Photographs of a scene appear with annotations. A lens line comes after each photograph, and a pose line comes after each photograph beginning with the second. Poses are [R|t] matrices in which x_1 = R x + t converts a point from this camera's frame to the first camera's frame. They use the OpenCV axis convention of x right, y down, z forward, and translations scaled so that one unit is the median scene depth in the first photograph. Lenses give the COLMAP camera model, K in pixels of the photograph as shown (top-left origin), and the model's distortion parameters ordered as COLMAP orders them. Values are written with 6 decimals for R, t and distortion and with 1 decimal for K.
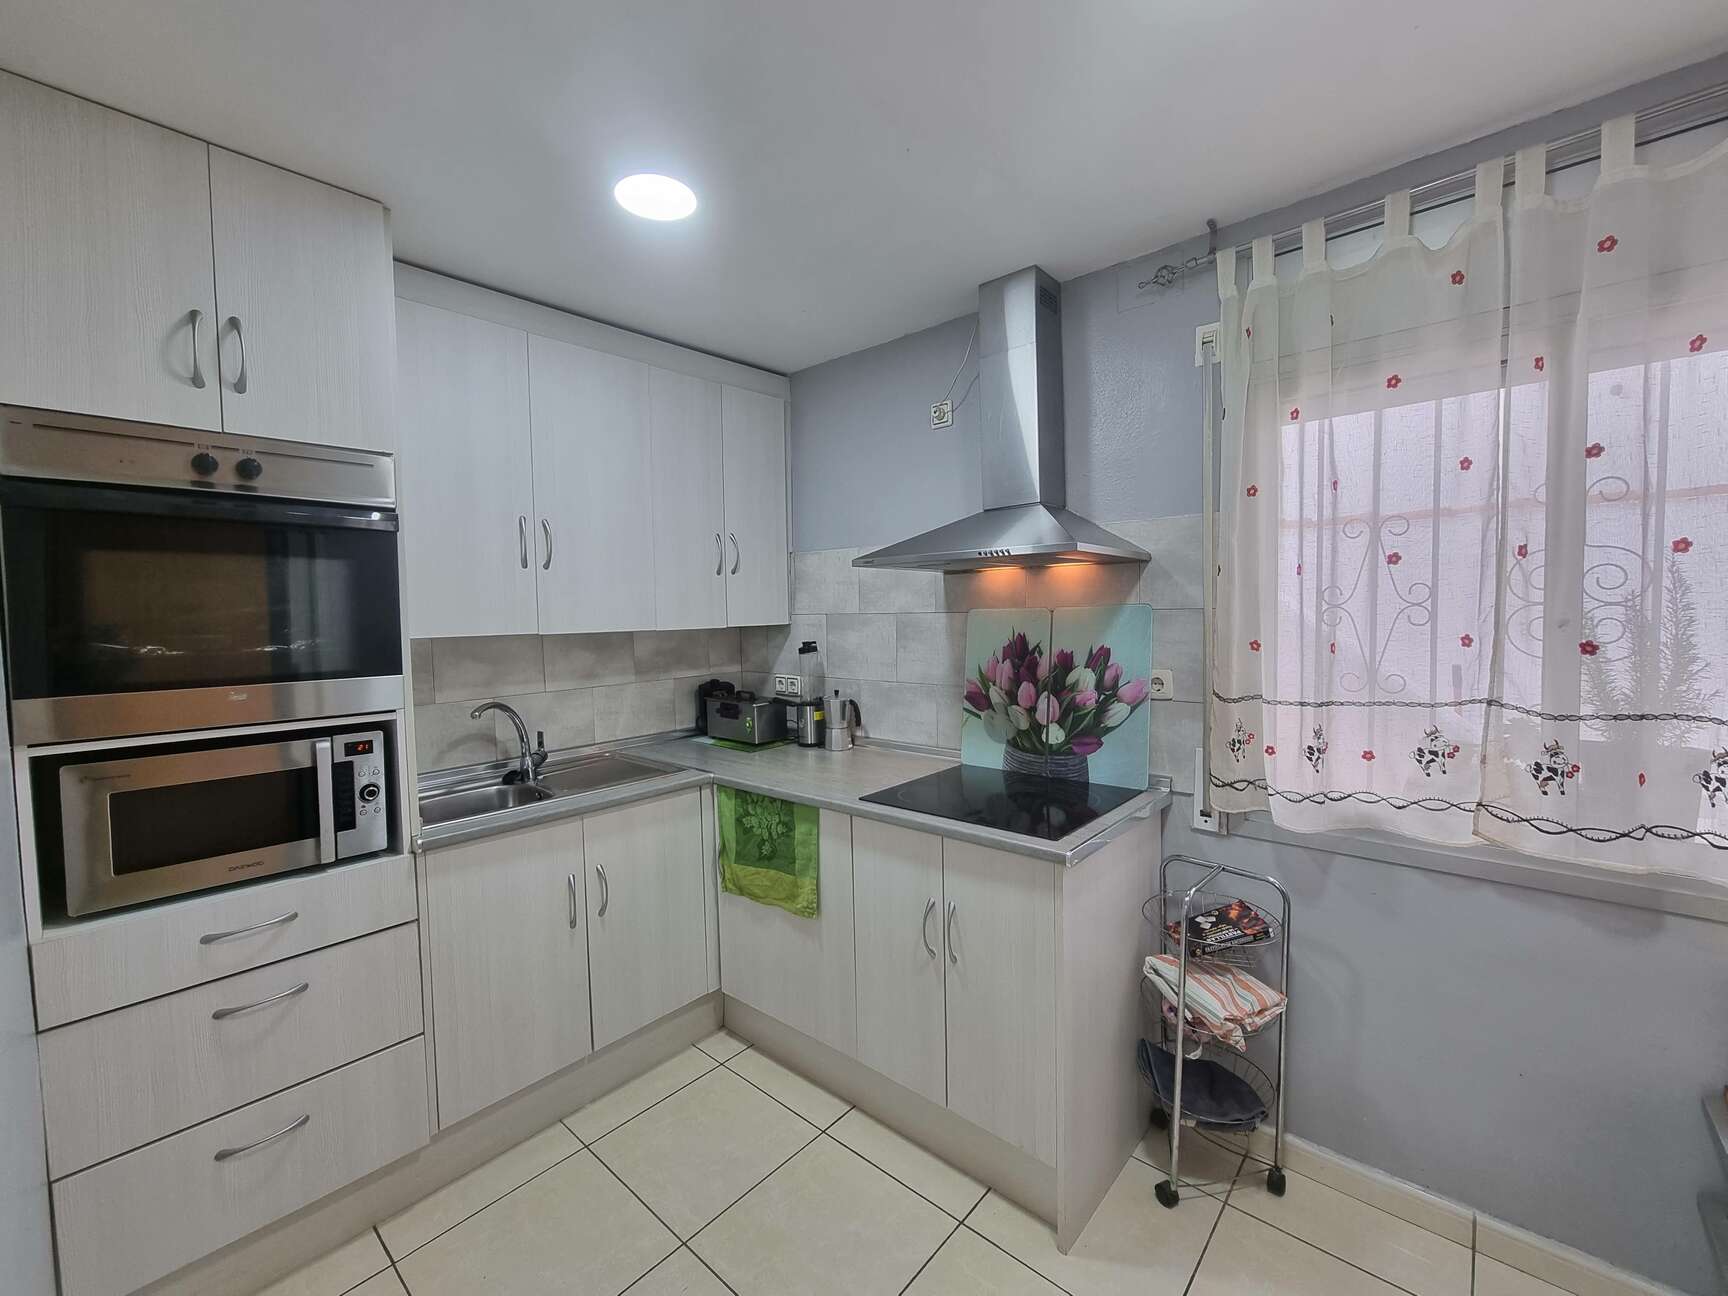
lens RADIAL K [[712.1, 0, 864.0], [0, 712.1, 641.0], [0, 0, 1]] dist [-0.004726, 0.000198]
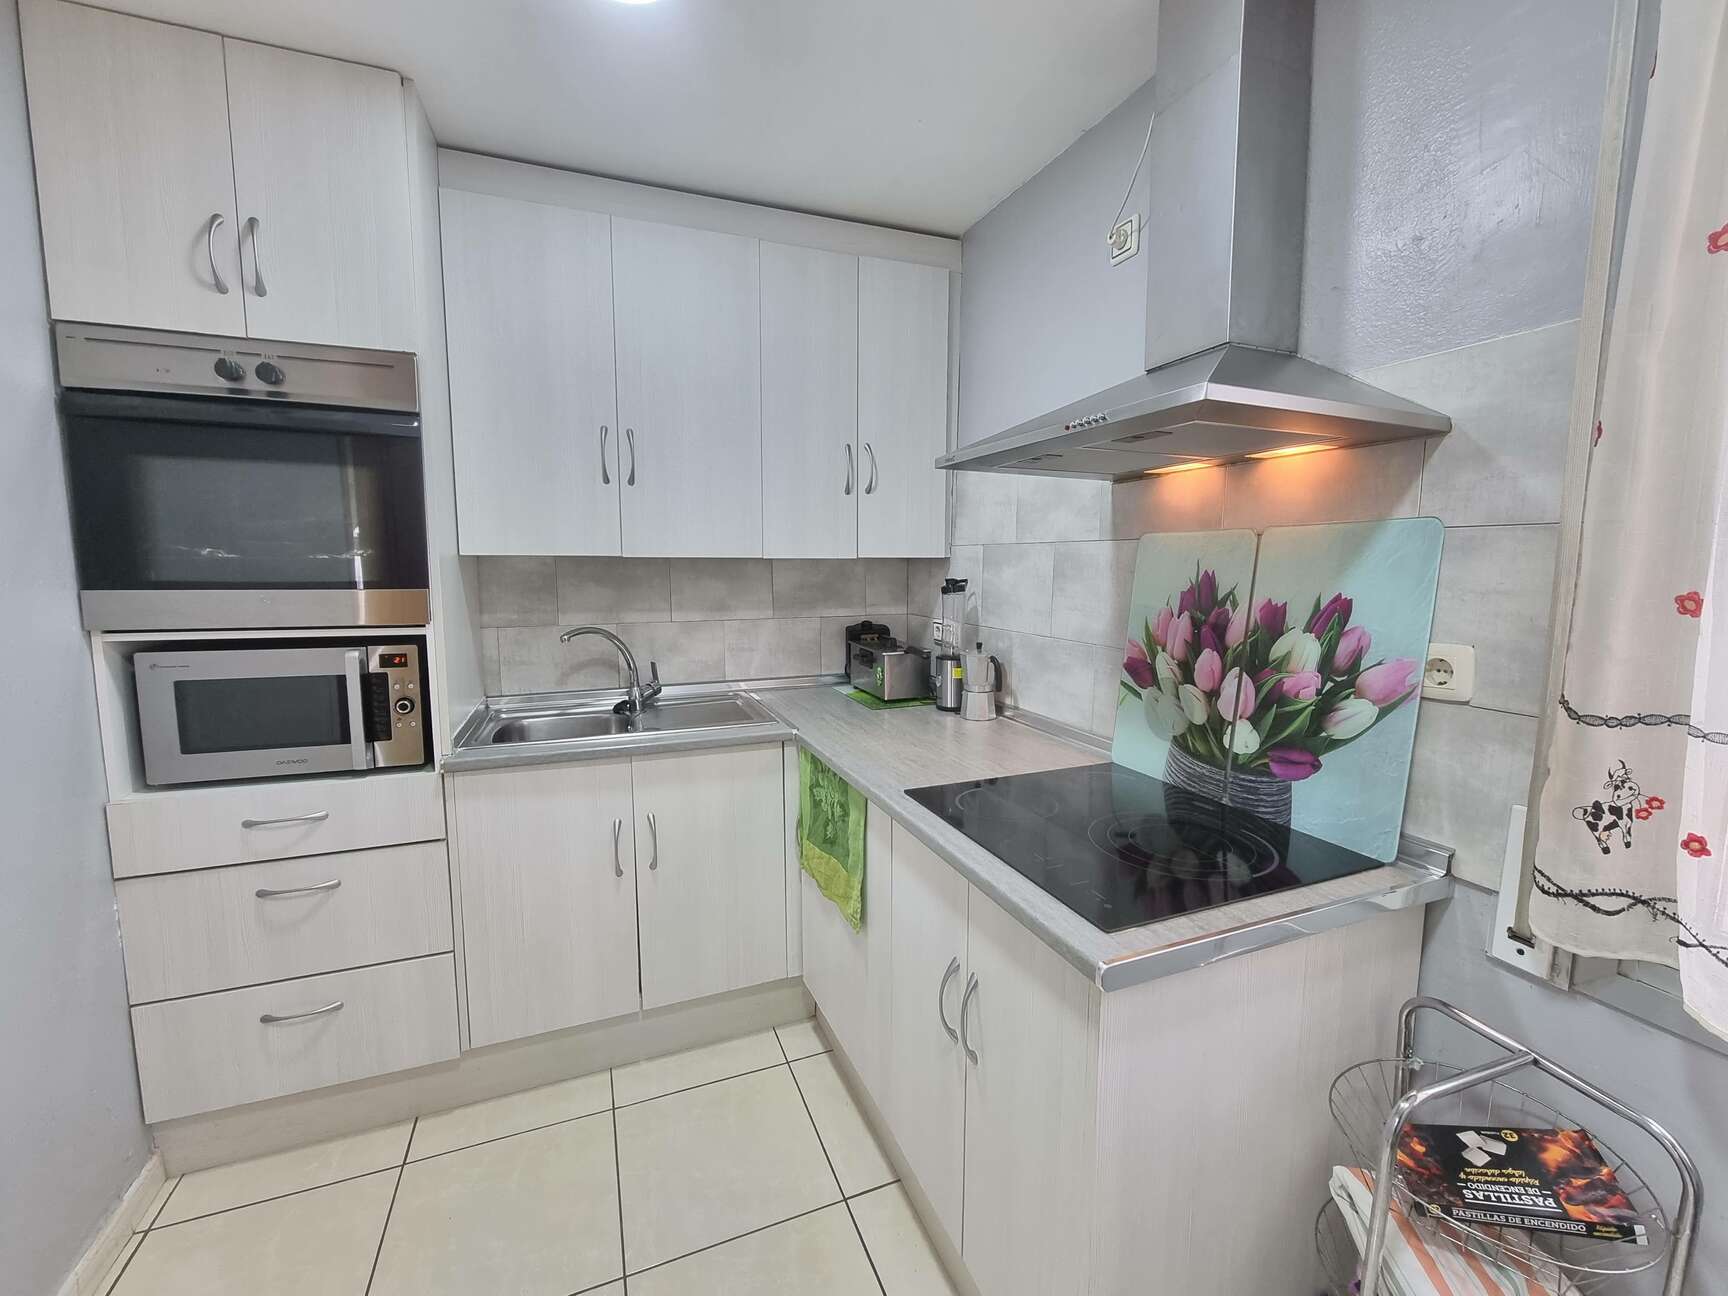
lens RADIAL K [[712.1, 0, 864.0], [0, 712.1, 641.0], [0, 0, 1]] dist [-0.004726, 0.000198]
pose [[0.891840, 0.072681, -0.446474, 0.267238], [-0.041160, 0.995952, 0.079912, 0.014285], [0.450474, -0.052892, 0.891221, 0.346999]]
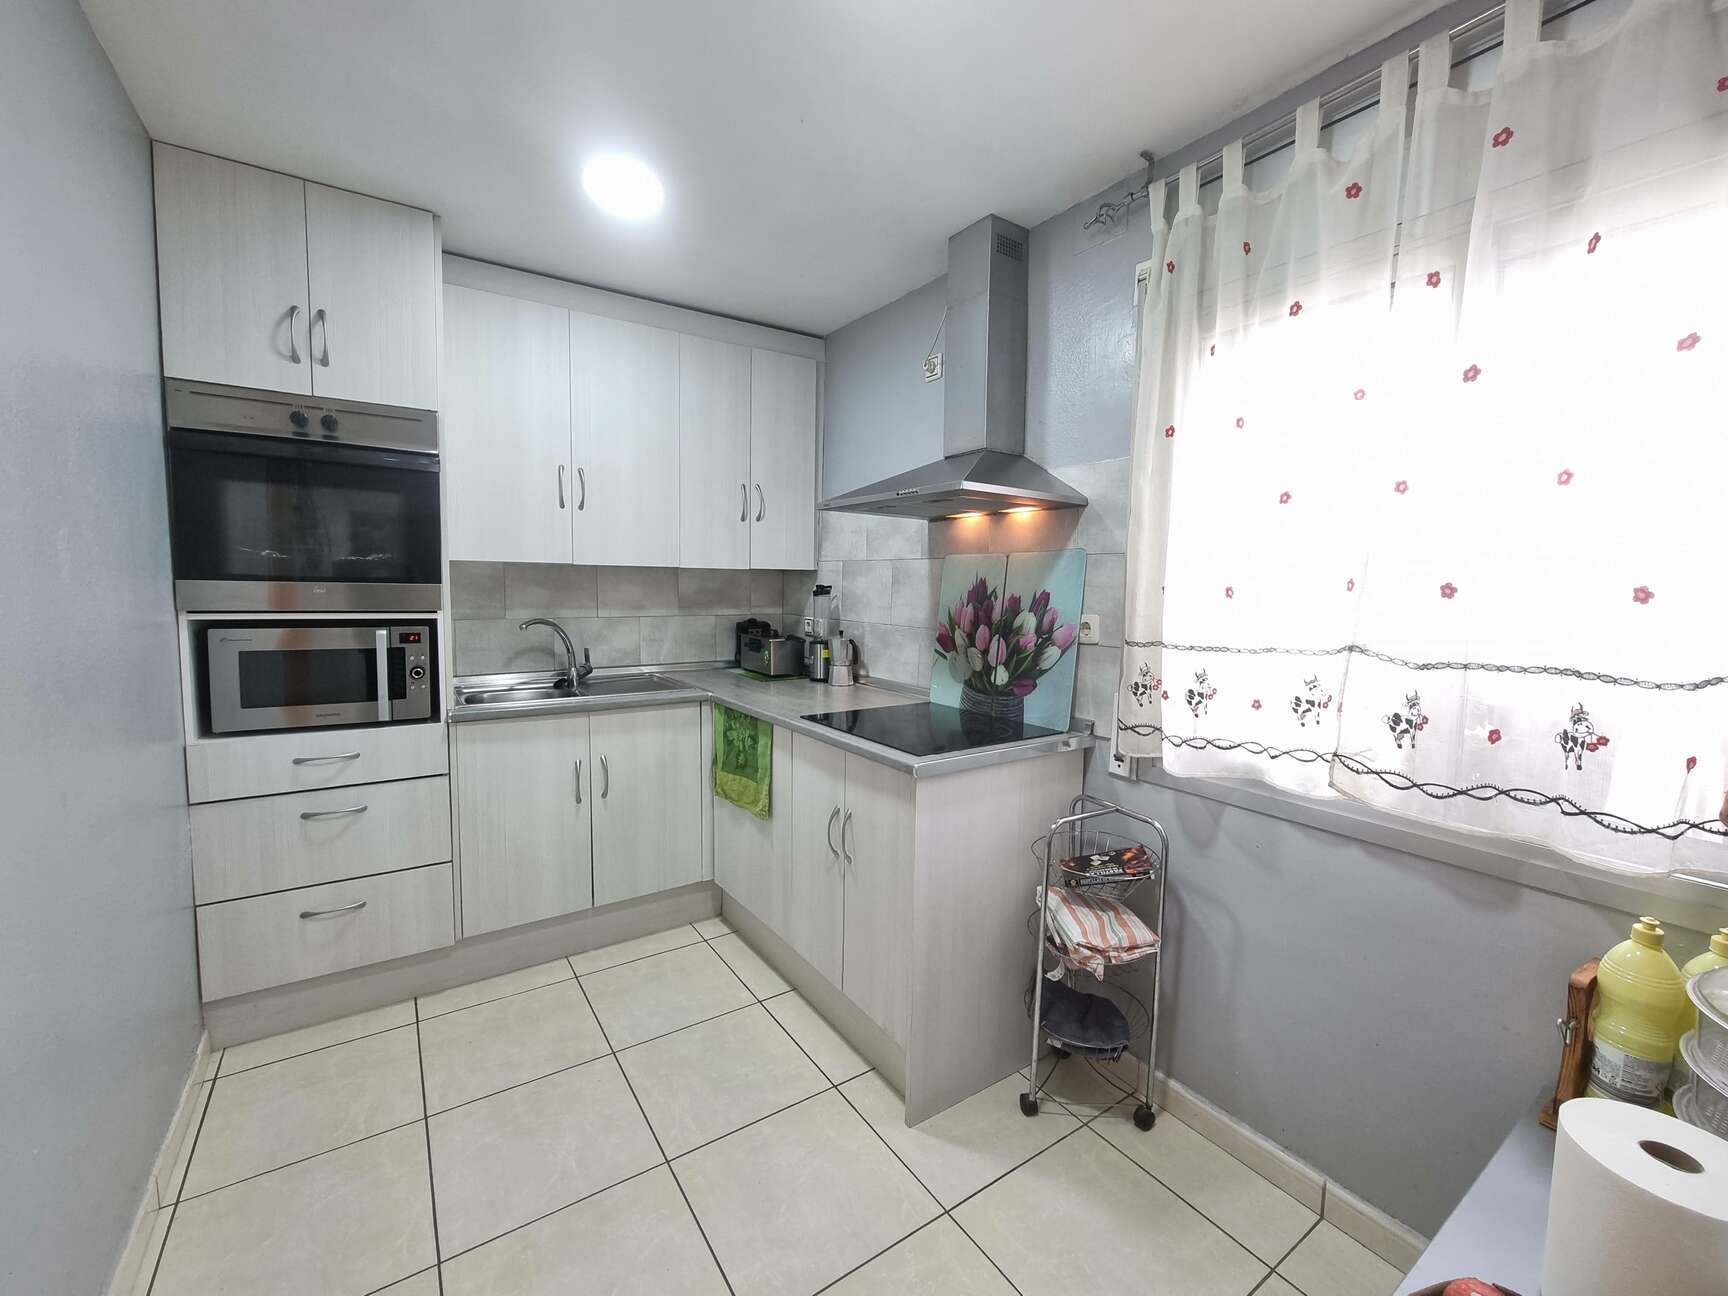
lens RADIAL K [[712.1, 0, 864.0], [0, 712.1, 641.0], [0, 0, 1]] dist [-0.004726, 0.000198]
pose [[0.967930, 0.056963, -0.244675, 0.357007], [-0.047684, 0.997907, 0.043687, 0.049244], [0.246651, -0.030619, 0.968621, -0.056391]]
